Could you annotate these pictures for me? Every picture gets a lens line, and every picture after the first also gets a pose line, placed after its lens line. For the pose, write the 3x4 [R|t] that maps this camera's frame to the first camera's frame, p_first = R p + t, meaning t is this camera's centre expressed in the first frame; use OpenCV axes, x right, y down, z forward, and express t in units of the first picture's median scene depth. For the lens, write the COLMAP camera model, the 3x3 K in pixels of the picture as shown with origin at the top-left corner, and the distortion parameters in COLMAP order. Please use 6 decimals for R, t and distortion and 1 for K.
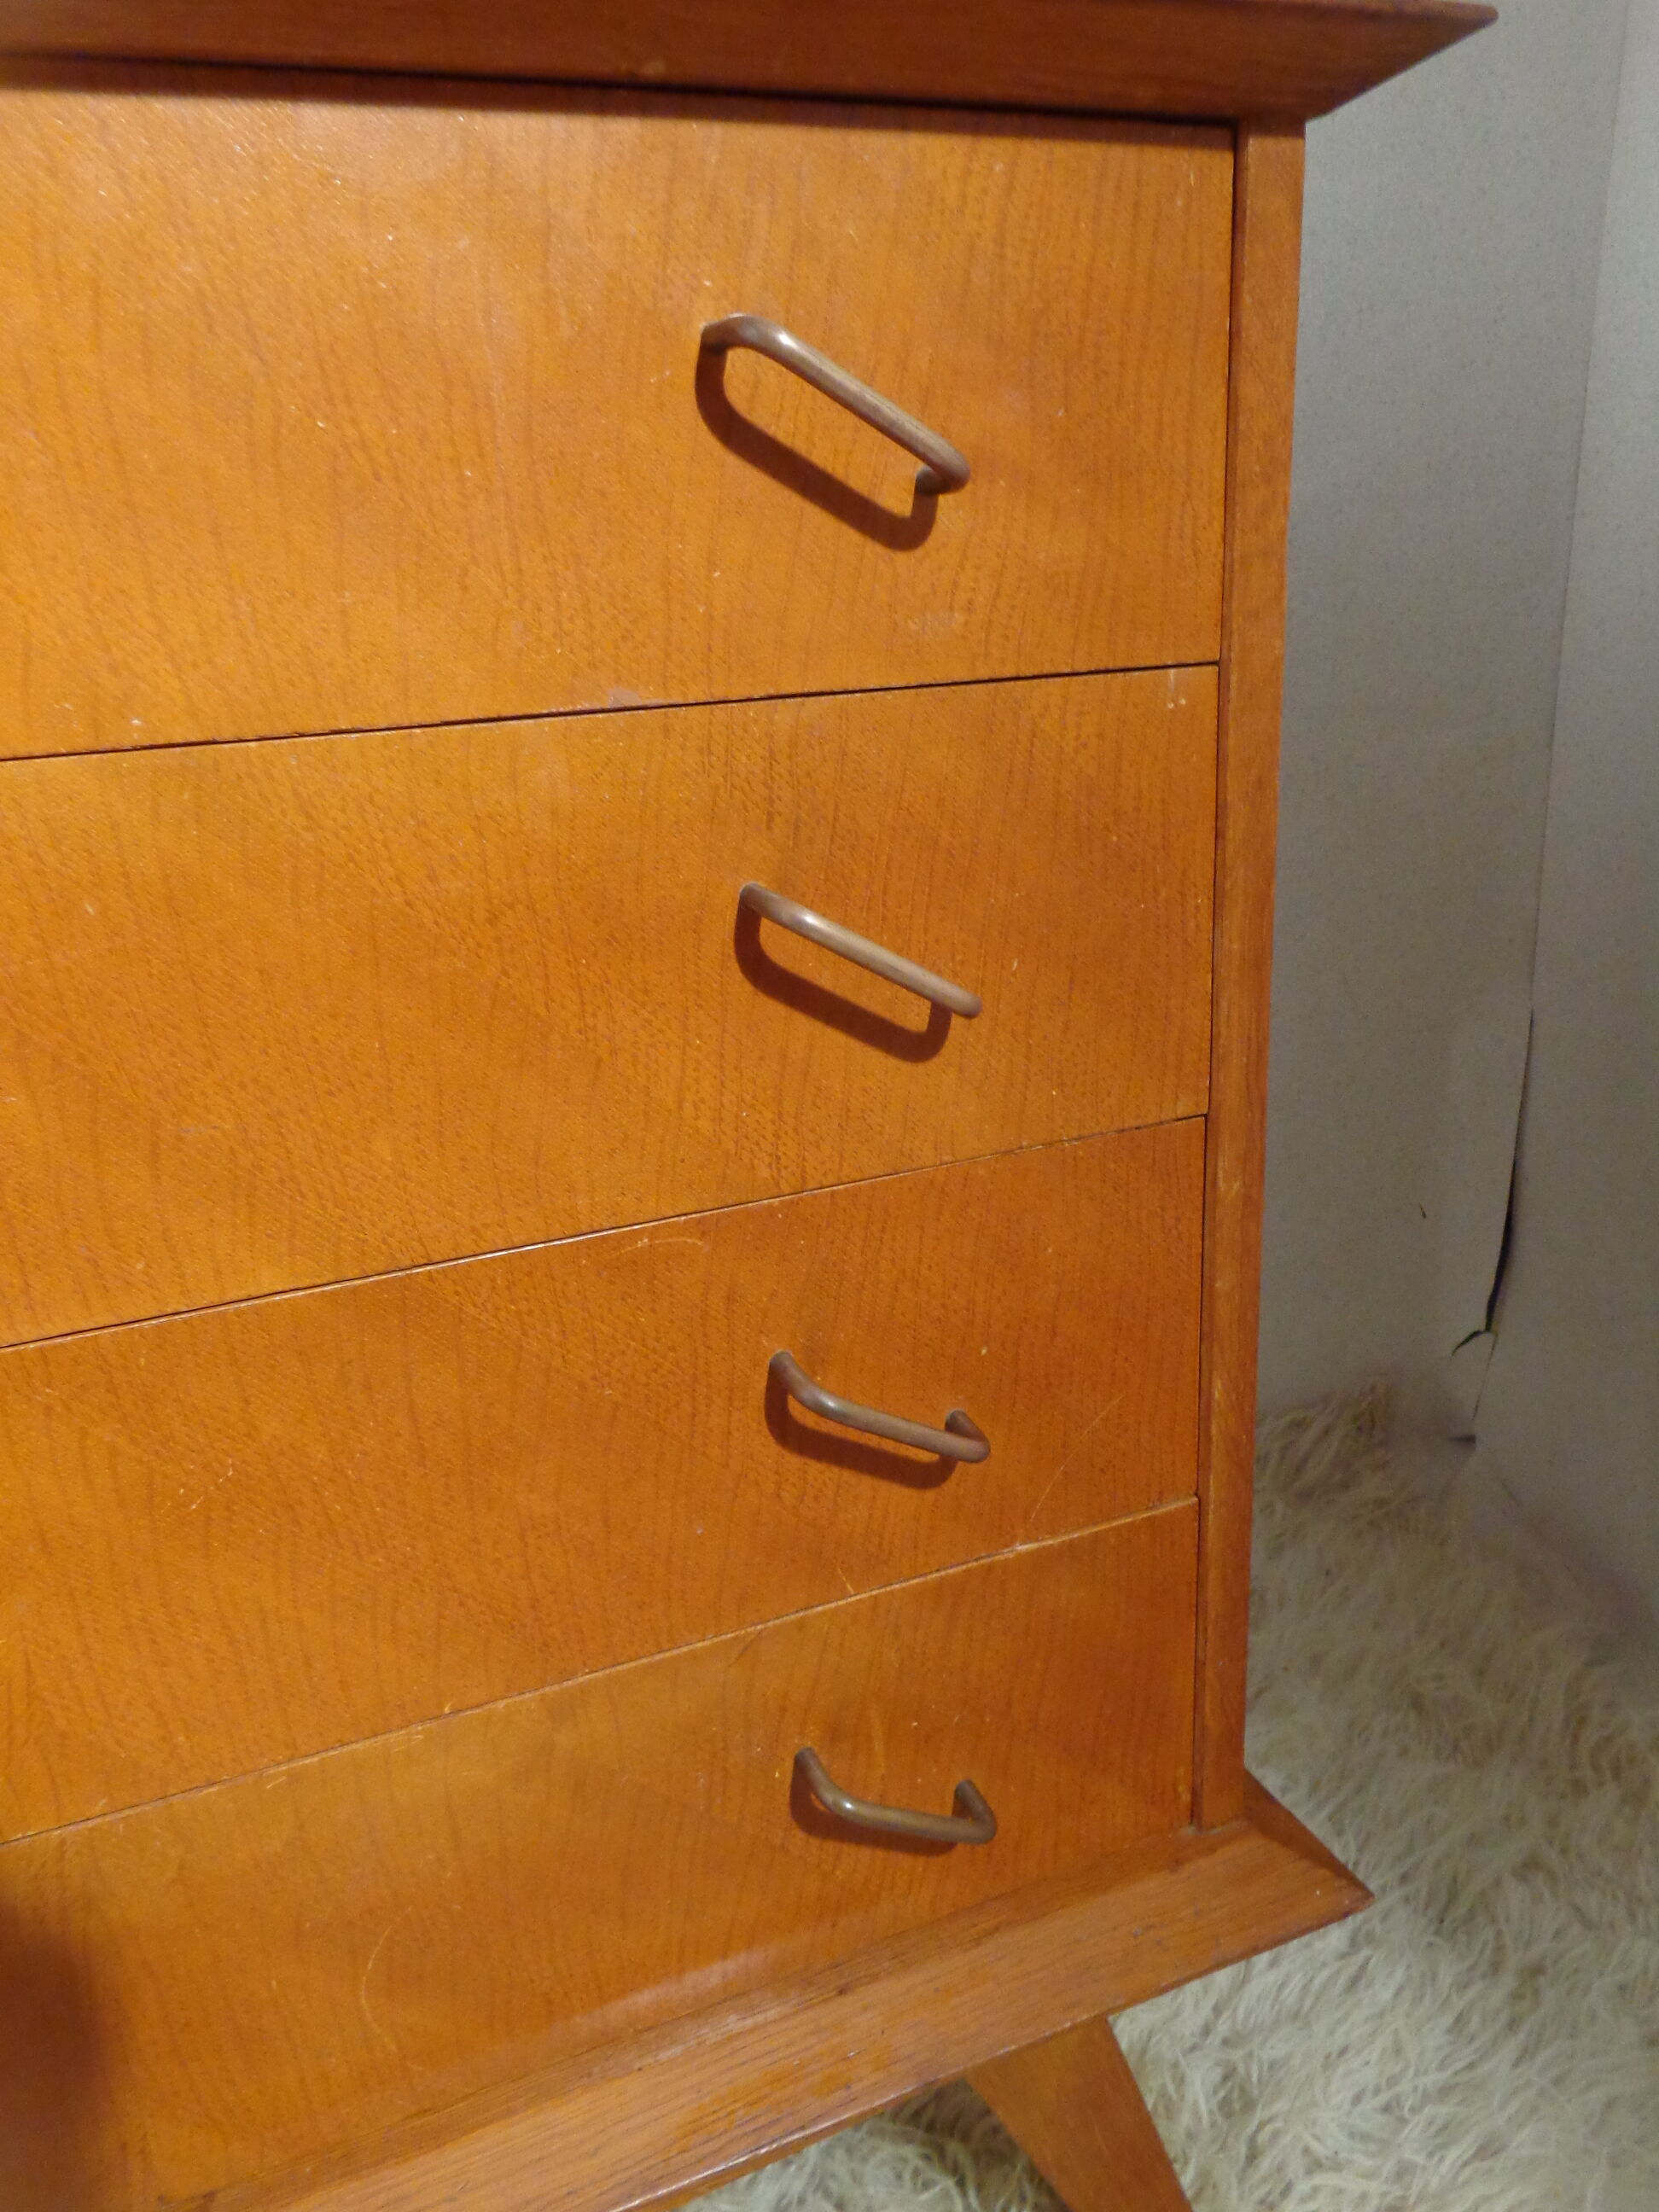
lens RADIAL K [[1643.1, 0, 829.5], [0, 1643.1, 1106.0], [0, 0, 1]] dist [-0.007138, 0.002074]
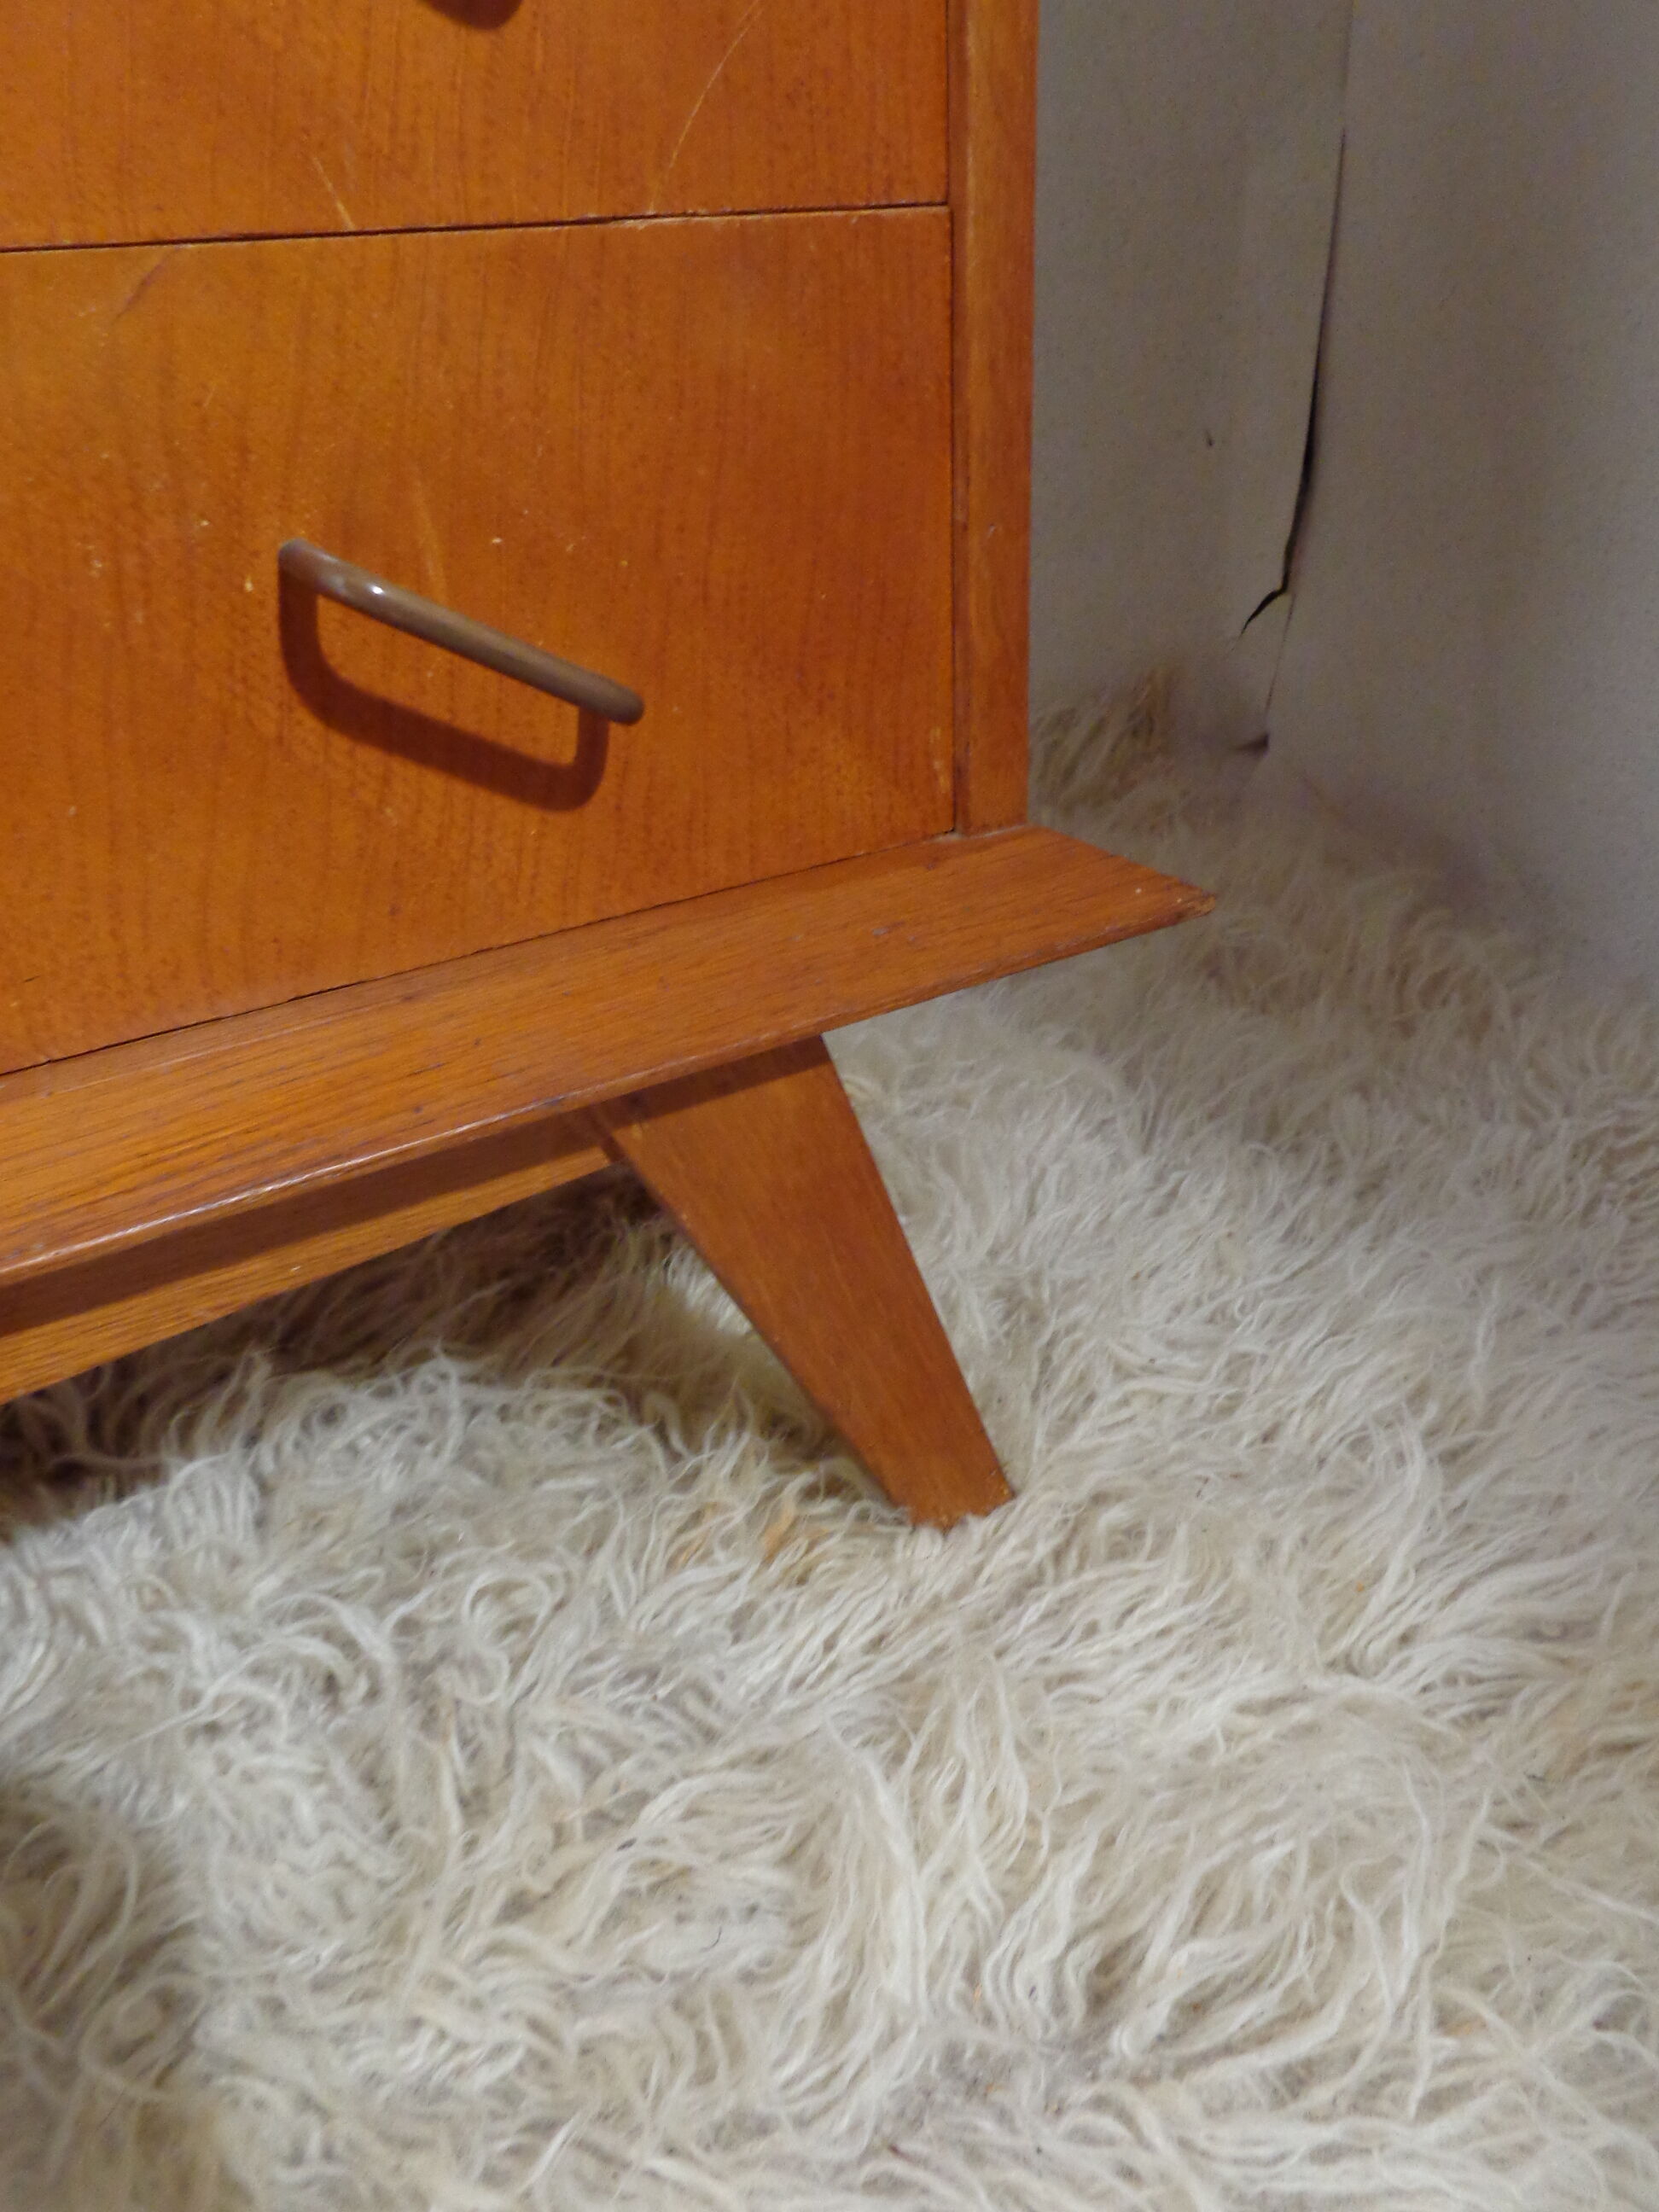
lens RADIAL K [[1639.3, 0, 829.5], [0, 1639.3, 1106.0], [0, 0, 1]] dist [-0.015323, -0.003534]
pose [[0.986971, -0.067711, 0.145957, 0.064577], [0.042953, 0.985098, 0.166544, 0.442620], [-0.155059, -0.158104, 0.975172, 0.337678]]
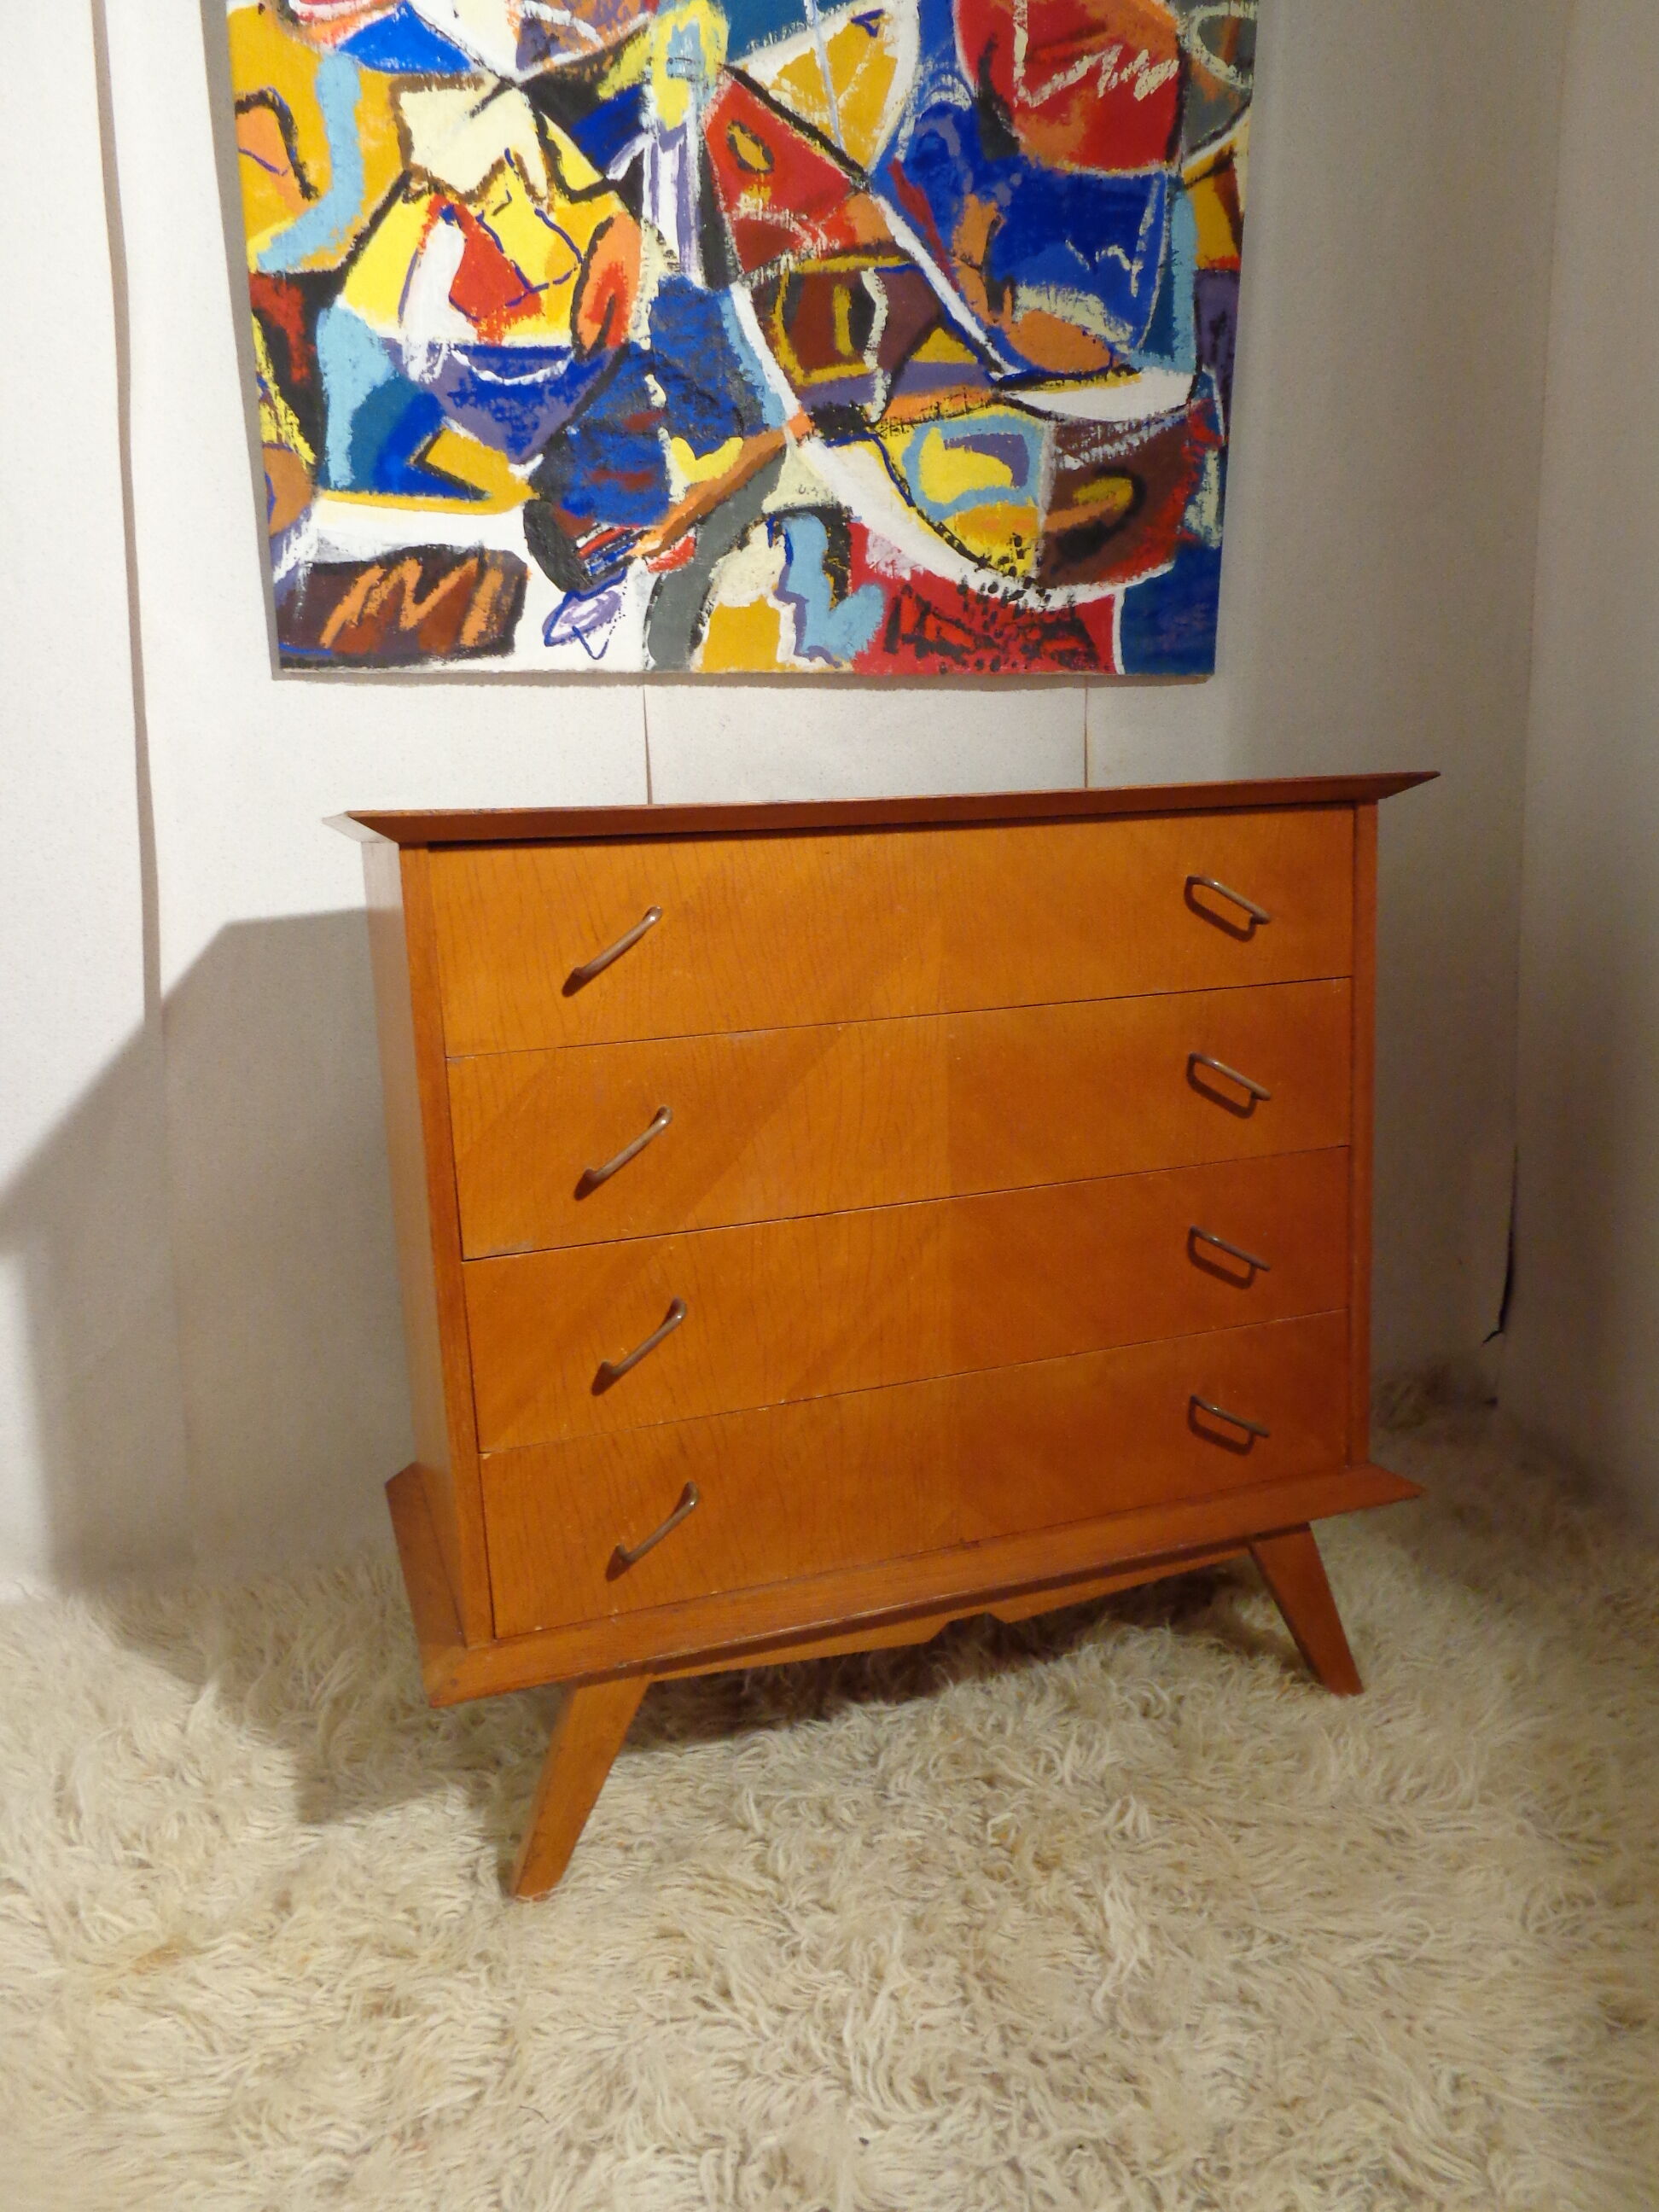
lens RADIAL K [[1643.1, 0, 829.5], [0, 1643.1, 1106.0], [0, 0, 1]] dist [-0.007138, 0.002074]
pose [[0.998673, 0.013169, -0.049780, -0.401680], [-0.019971, 0.990129, -0.138731, 0.278474], [0.047462, 0.139541, 0.989078, -1.403602]]
